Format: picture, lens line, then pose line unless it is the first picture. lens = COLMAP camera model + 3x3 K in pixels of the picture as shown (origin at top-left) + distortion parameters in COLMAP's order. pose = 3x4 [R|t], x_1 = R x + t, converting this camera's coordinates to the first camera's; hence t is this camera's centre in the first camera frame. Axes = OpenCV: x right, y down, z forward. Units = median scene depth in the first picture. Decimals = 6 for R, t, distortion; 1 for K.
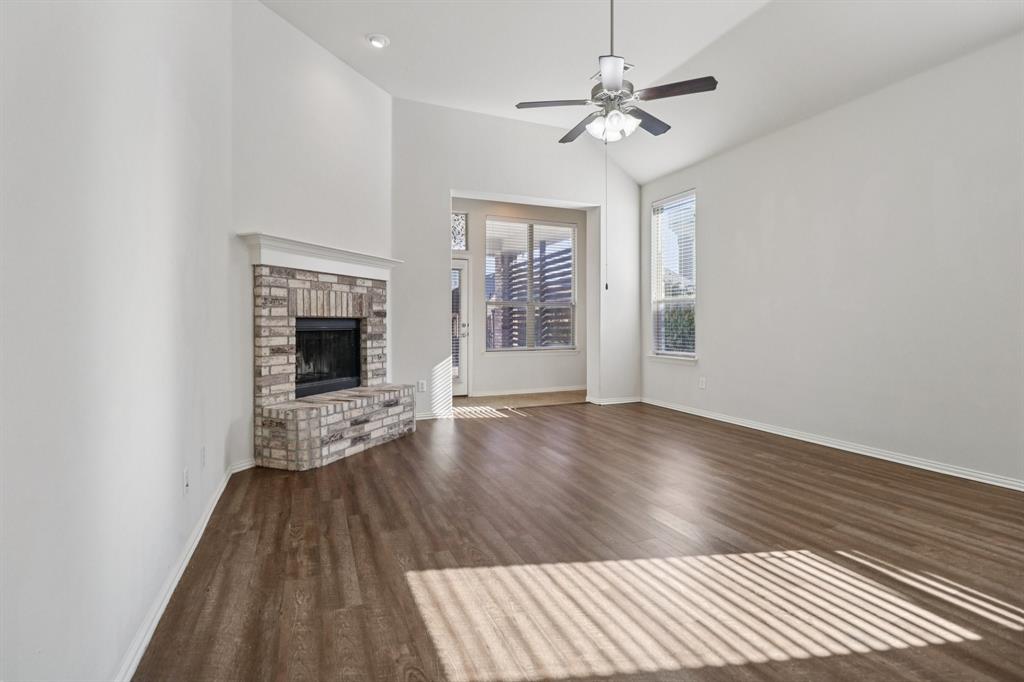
lens RADIAL K [[476.1, 0, 518.5], [0, 476.1, 320.7], [0, 0, 1]] dist [-0.000842, -0.010411]
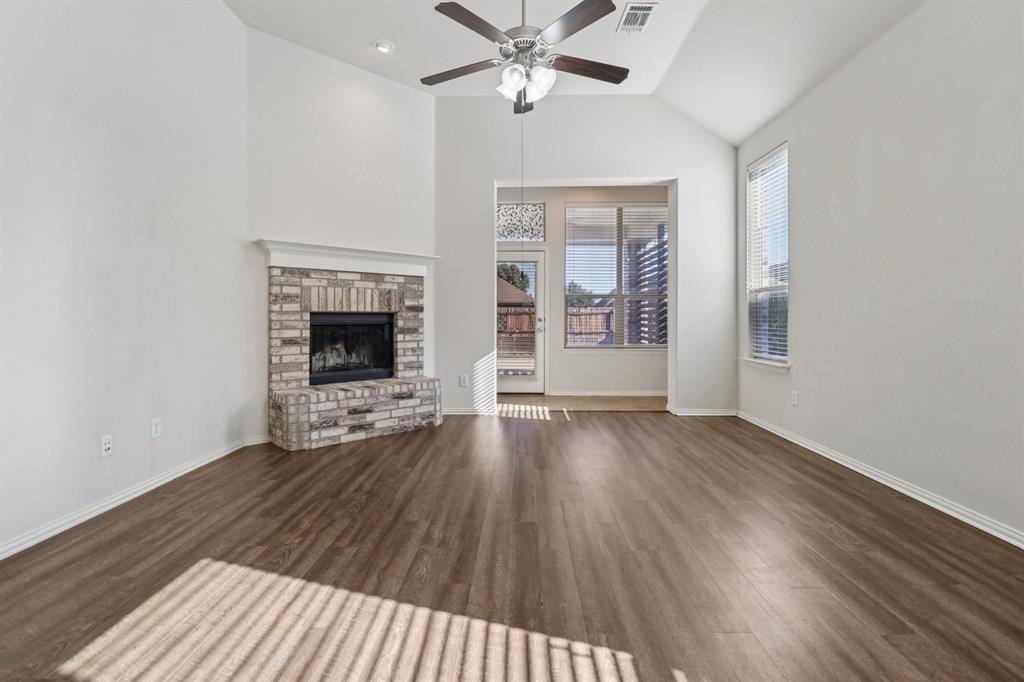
lens RADIAL K [[481.6, 0, 516.6], [0, 481.6, 311.8], [0, 0, 1]] dist [-0.000546, -0.012138]
pose [[0.906880, -0.004276, -0.421367, 0.408385], [0.001360, 0.999973, -0.007219, 0.000432], [0.421387, 0.005974, 0.906861, 0.168425]]
